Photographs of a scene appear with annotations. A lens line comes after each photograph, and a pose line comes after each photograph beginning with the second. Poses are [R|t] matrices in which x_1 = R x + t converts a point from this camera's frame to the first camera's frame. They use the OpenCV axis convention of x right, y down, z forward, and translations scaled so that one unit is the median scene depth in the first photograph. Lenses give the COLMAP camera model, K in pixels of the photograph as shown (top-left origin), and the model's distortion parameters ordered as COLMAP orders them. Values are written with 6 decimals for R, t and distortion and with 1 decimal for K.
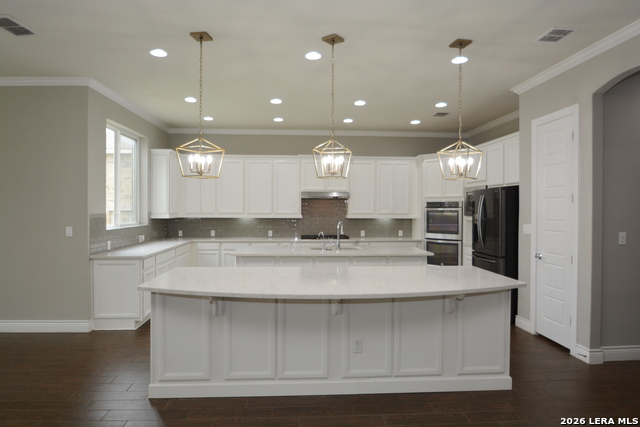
lens RADIAL K [[388.2, 0, 320.0], [0, 388.2, 213.5], [0, 0, 1]] dist [-0.039005, -0.000189]
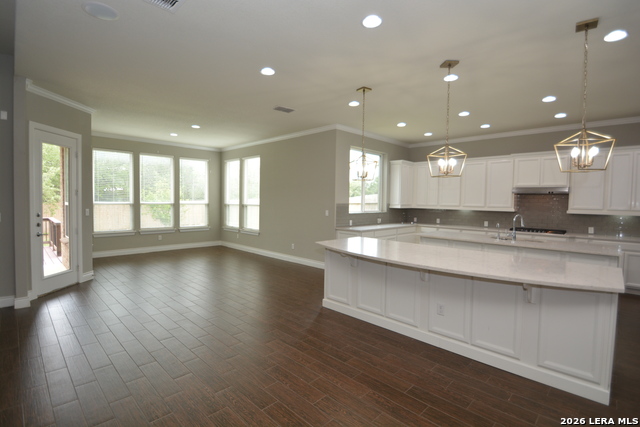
lens RADIAL K [[303.9, 0, 318.1], [0, 303.9, 211.8], [0, 0, 1]] dist [0.000576, -0.020835]
pose [[0.668432, 0.036150, -0.742895, 0.245456], [-0.022976, 0.999345, 0.027956, 0.001815], [0.743419, -0.001618, 0.668824, 0.015791]]
